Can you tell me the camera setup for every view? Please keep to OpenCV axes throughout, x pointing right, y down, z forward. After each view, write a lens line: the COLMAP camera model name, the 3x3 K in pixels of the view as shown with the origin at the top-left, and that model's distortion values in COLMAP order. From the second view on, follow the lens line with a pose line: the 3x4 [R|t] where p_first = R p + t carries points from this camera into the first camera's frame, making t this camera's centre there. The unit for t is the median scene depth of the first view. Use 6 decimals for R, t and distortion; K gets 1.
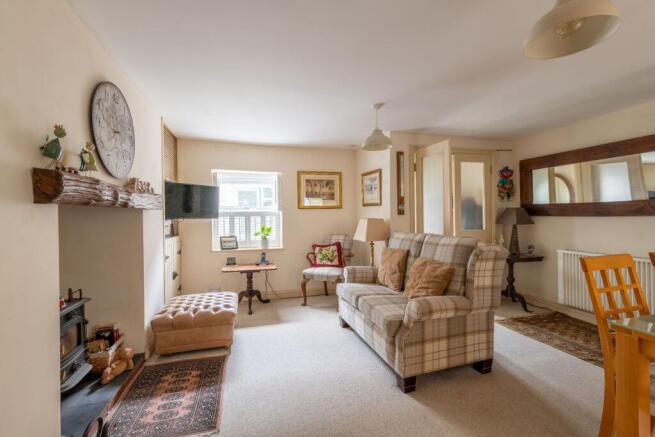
lens RADIAL K [[291.9, 0, 326.1], [0, 291.9, 216.5], [0, 0, 1]] dist [0.000280, -0.000019]
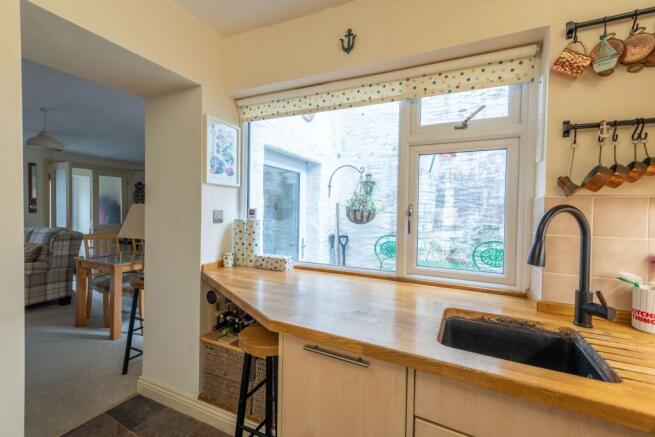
lens RADIAL K [[291.9, 0, 330.2], [0, 291.9, 219.8], [0, 0, 1]] dist [0.000280, -0.000019]
pose [[0.678677, 0.002335, 0.734433, 0.333905], [-0.021372, 0.999634, 0.016572, -0.039561], [-0.734126, -0.026943, 0.678479, -1.348225]]
